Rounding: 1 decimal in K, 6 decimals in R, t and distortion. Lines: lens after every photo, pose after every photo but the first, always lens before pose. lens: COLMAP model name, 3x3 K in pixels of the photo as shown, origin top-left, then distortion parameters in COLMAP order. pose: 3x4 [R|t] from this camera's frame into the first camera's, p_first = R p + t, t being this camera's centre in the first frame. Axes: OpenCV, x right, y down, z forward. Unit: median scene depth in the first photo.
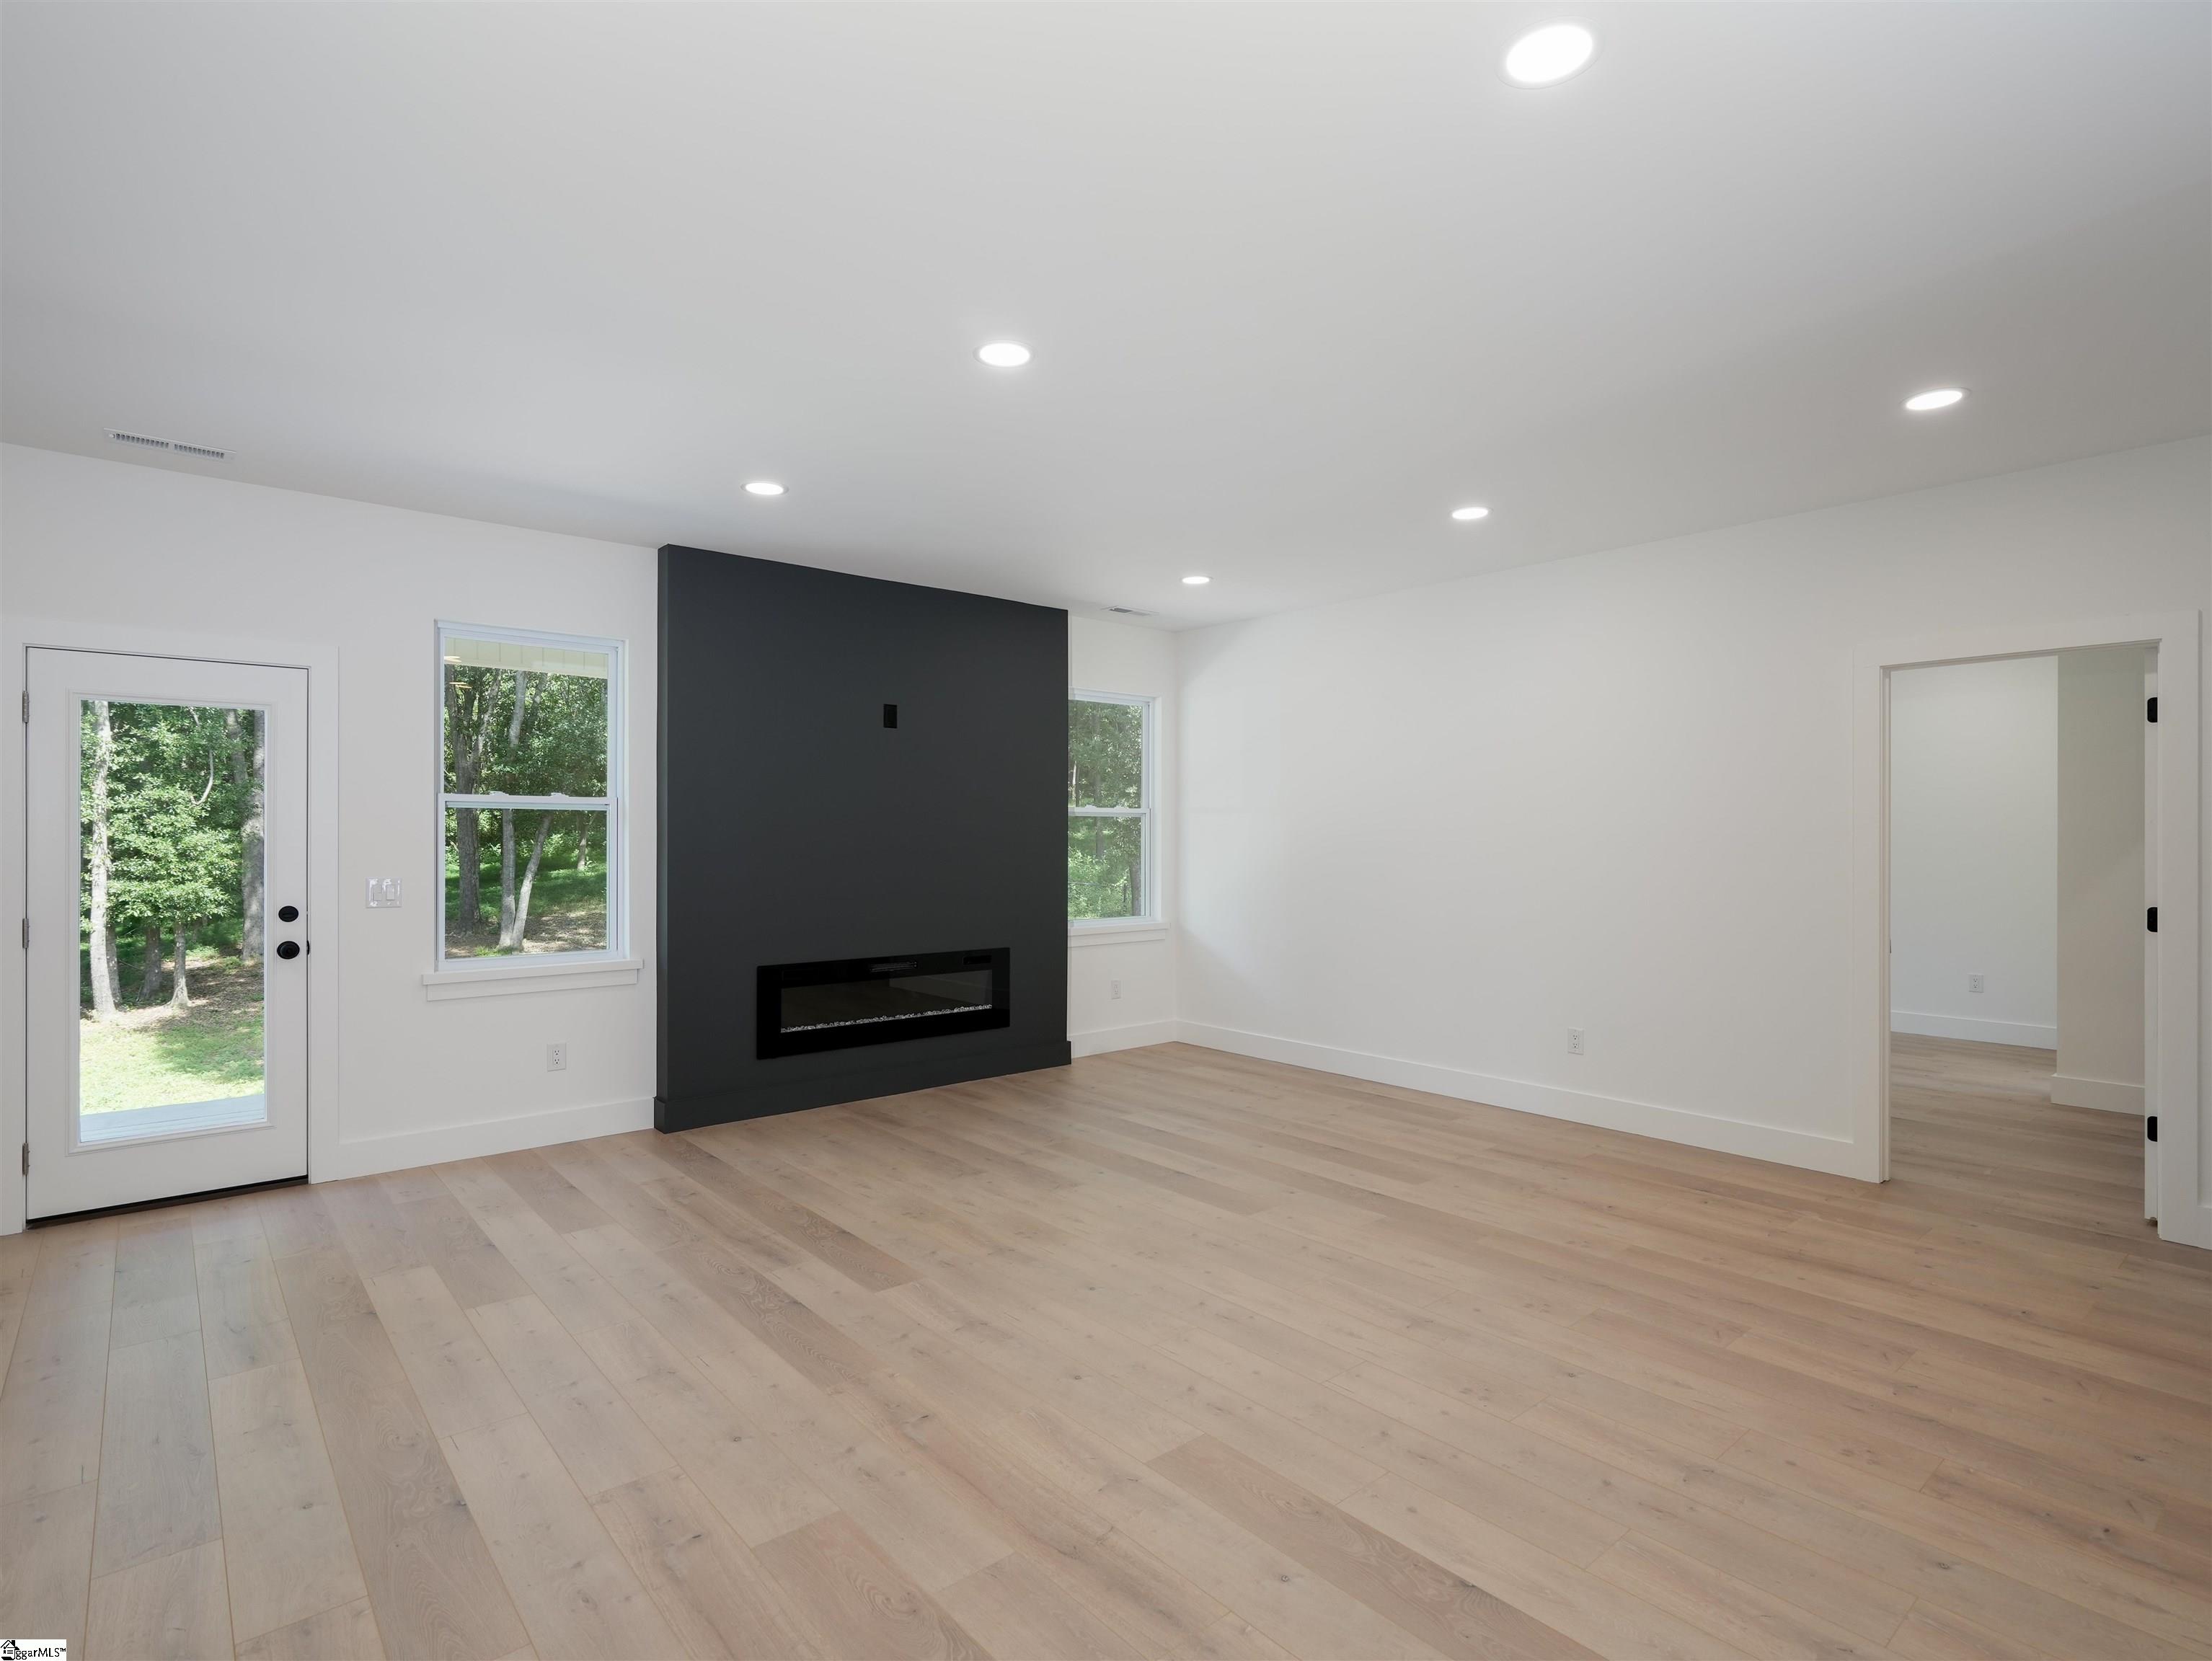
lens RADIAL K [[1121.5, 0, 1106.0], [0, 1121.5, 830.5], [0, 0, 1]] dist [-0.000500, 0.000695]
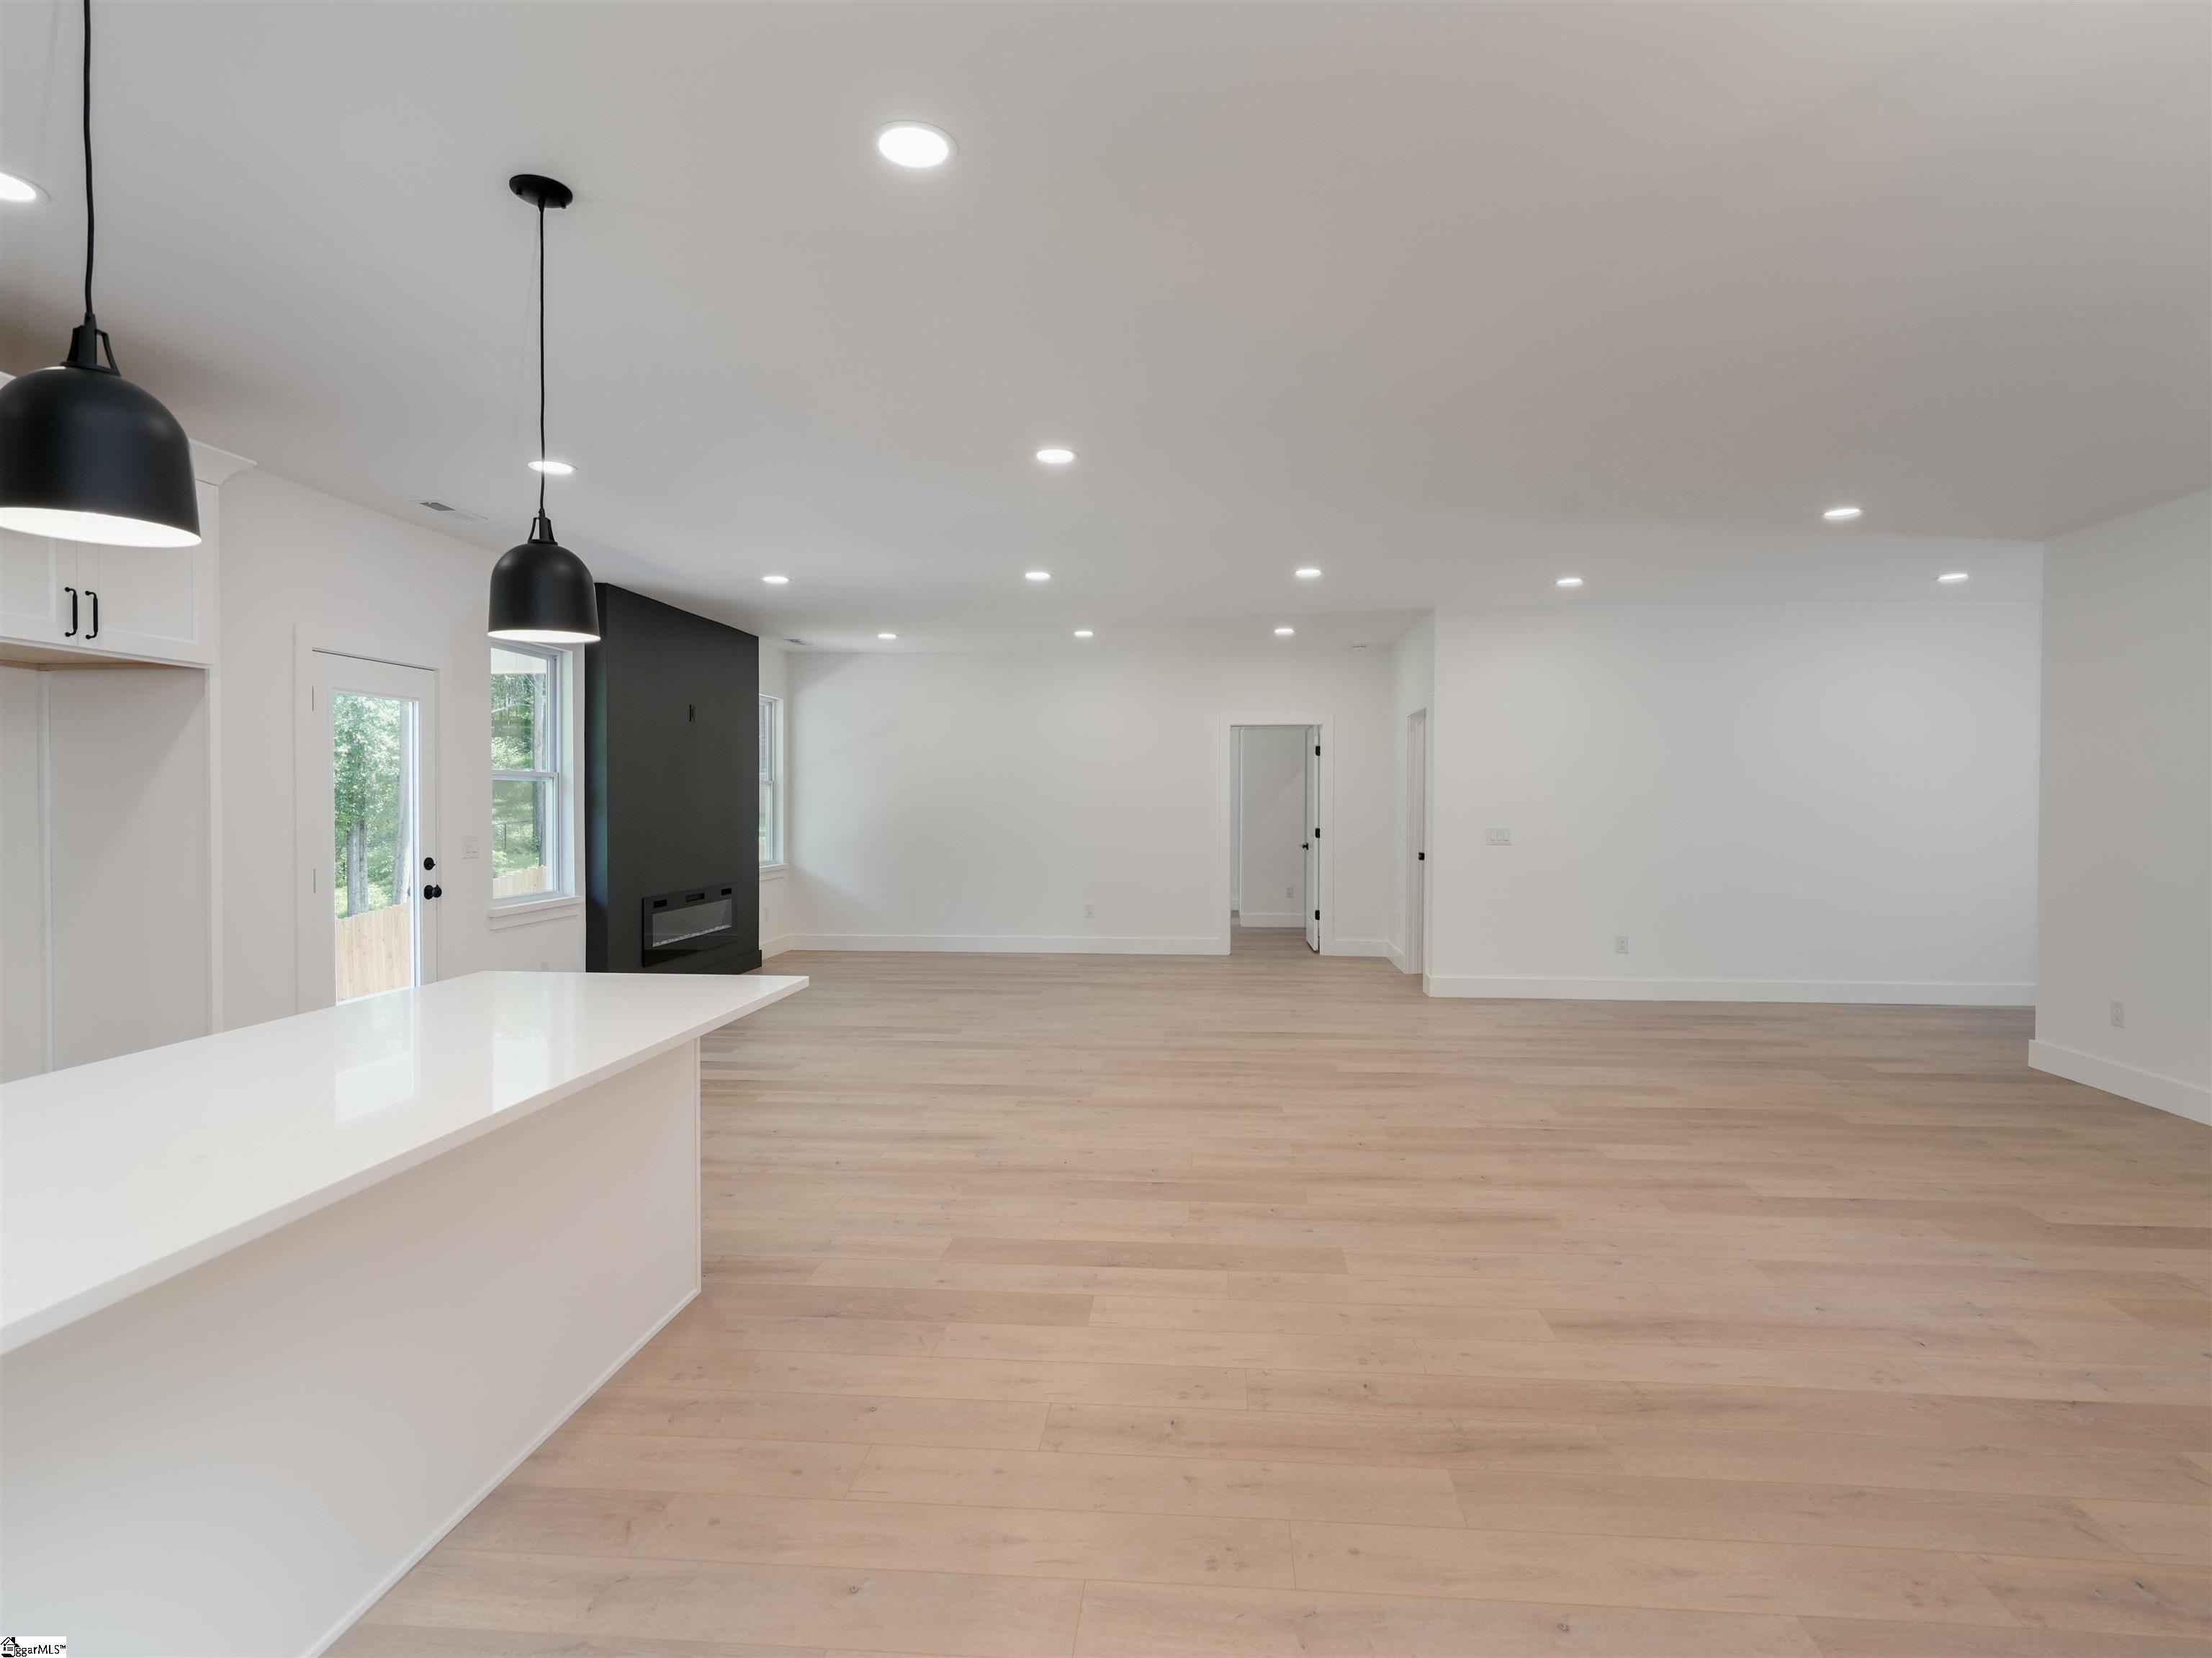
lens RADIAL K [[1172.6, 0, 1112.6], [0, 1172.6, 819.9], [0, 0, 1]] dist [0.000226, 0.000138]
pose [[0.705103, -0.013652, 0.708973, -1.126171], [-0.001385, 0.999786, 0.020630, -0.003520], [-0.709103, -0.015528, 0.704934, -0.485376]]
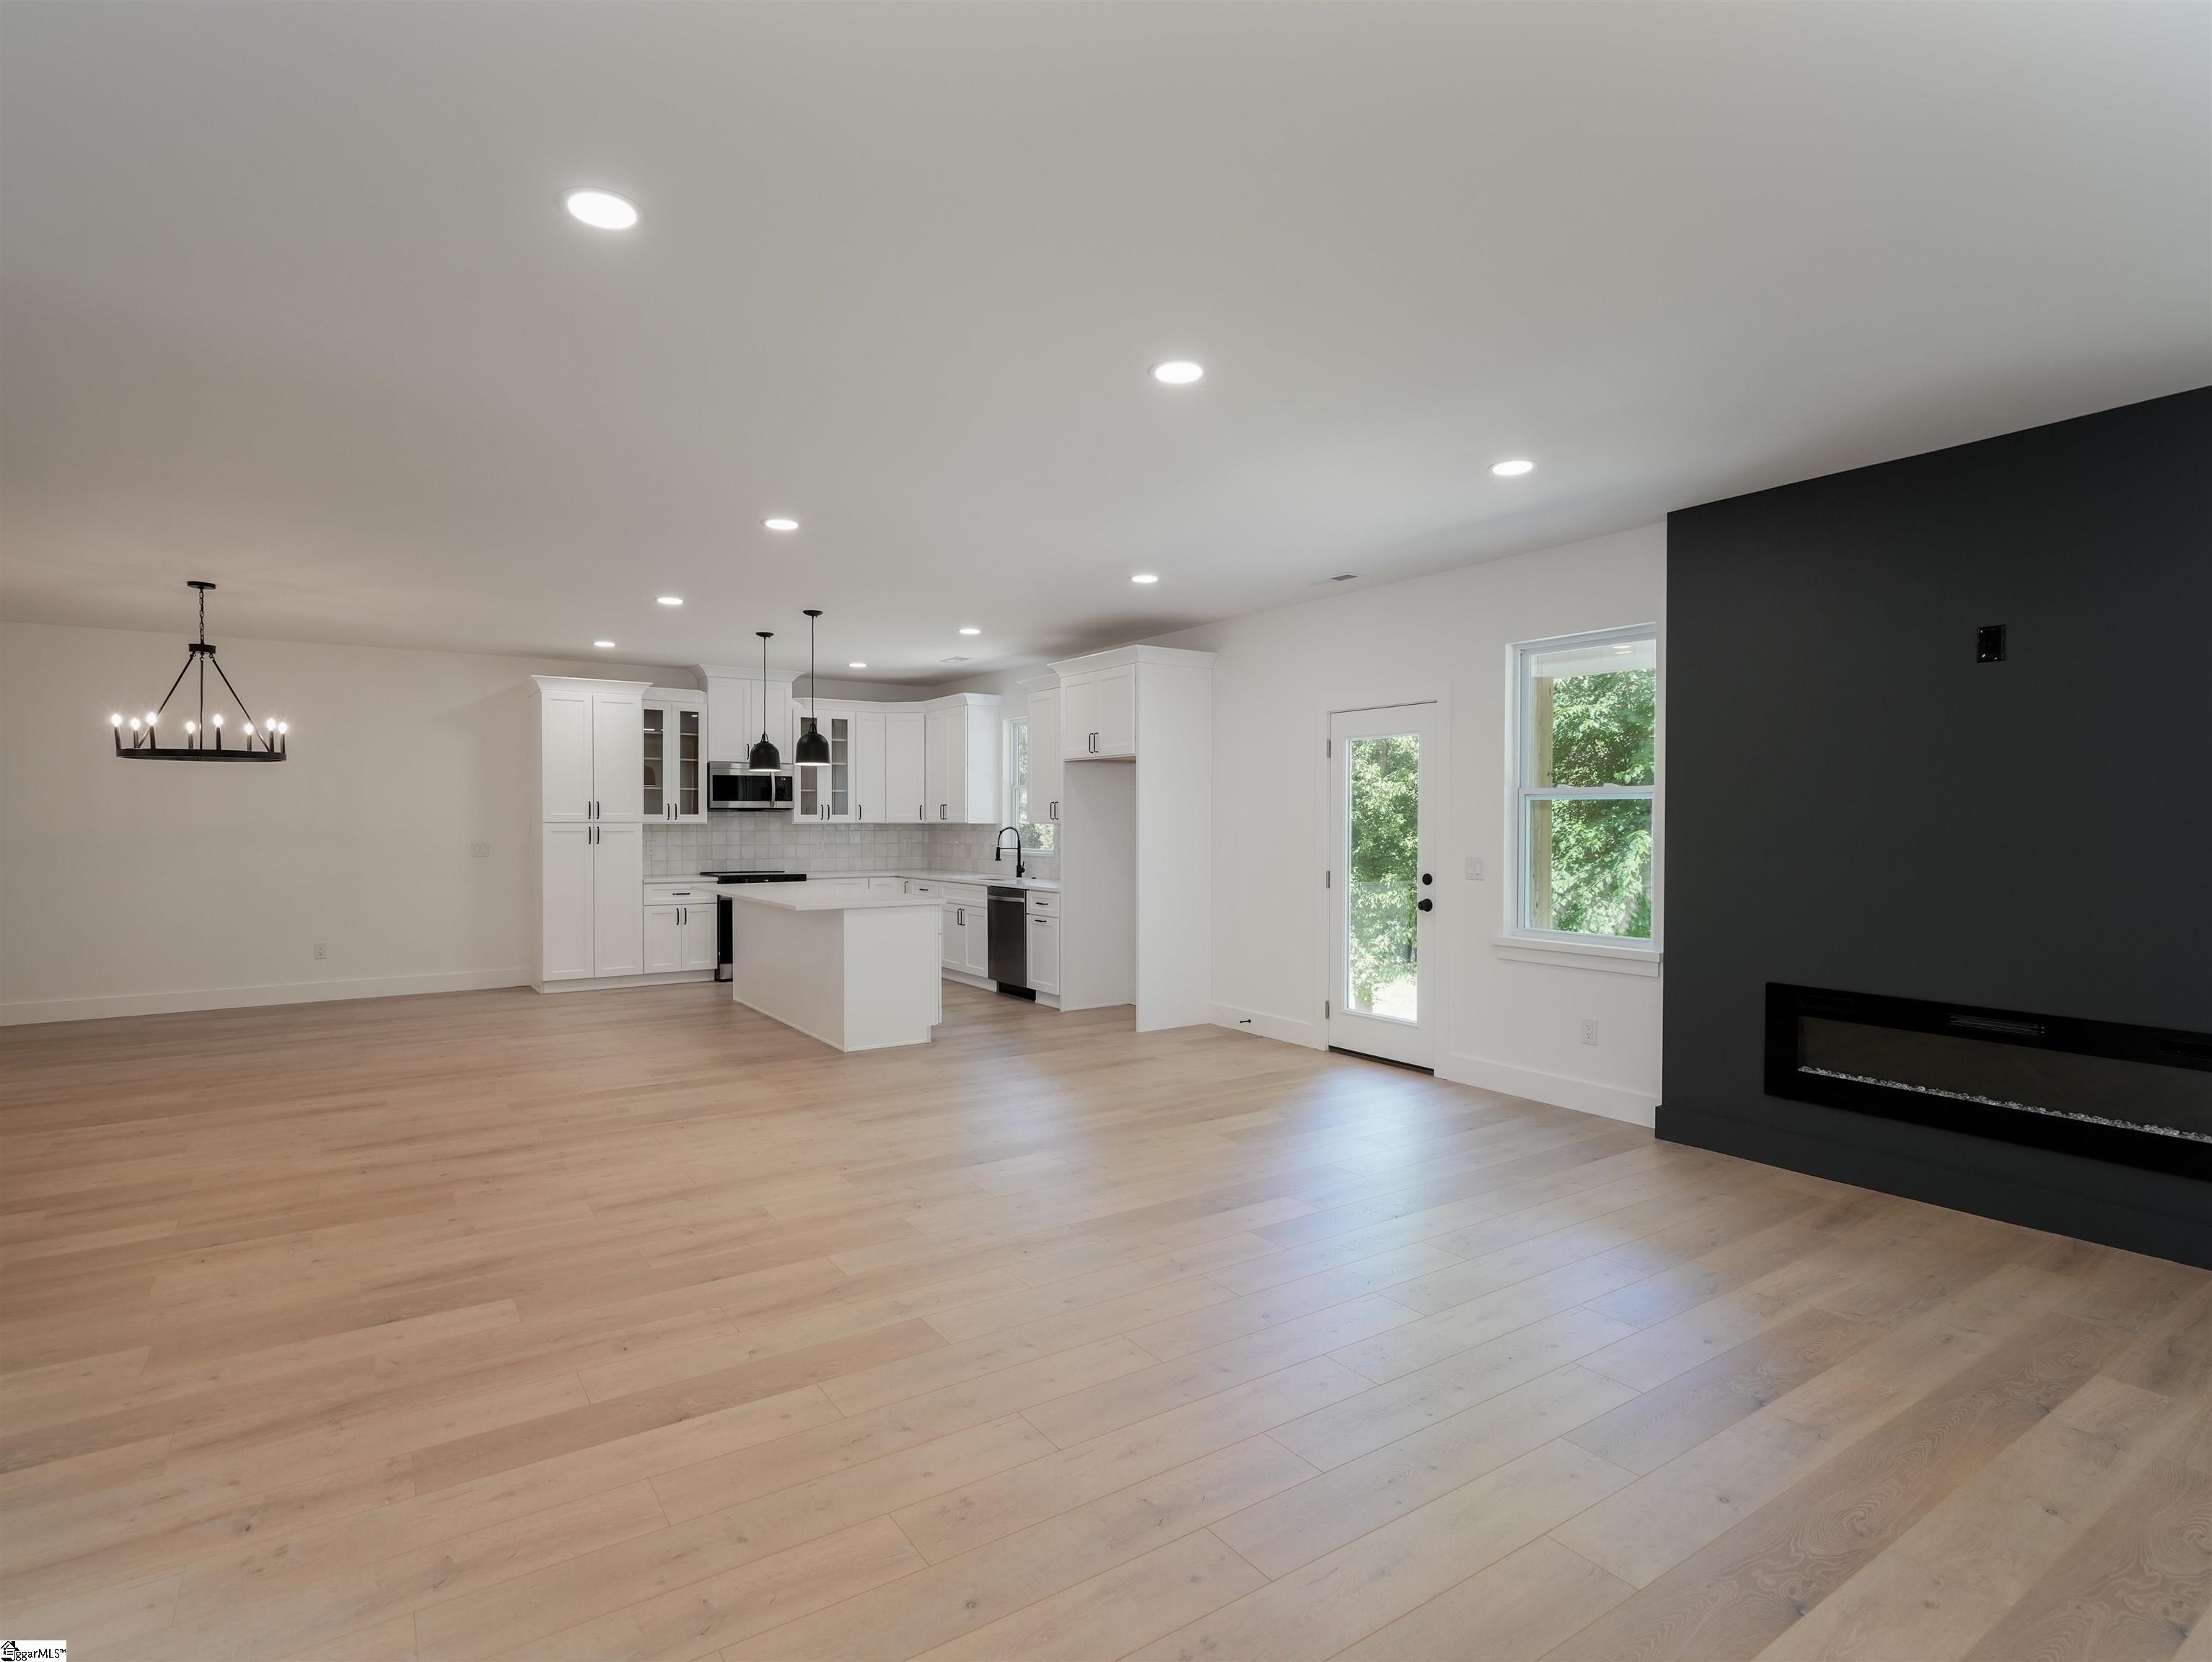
lens RADIAL K [[1118.0, 0, 1100.6], [0, 1118.0, 833.5], [0, 0, 1]] dist [0.000225, 0.001035]
pose [[-0.107489, 0.010826, -0.994147, 0.703147], [0.001745, 0.999941, 0.010701, 0.001533], [0.994205, -0.000585, -0.107502, 0.744951]]
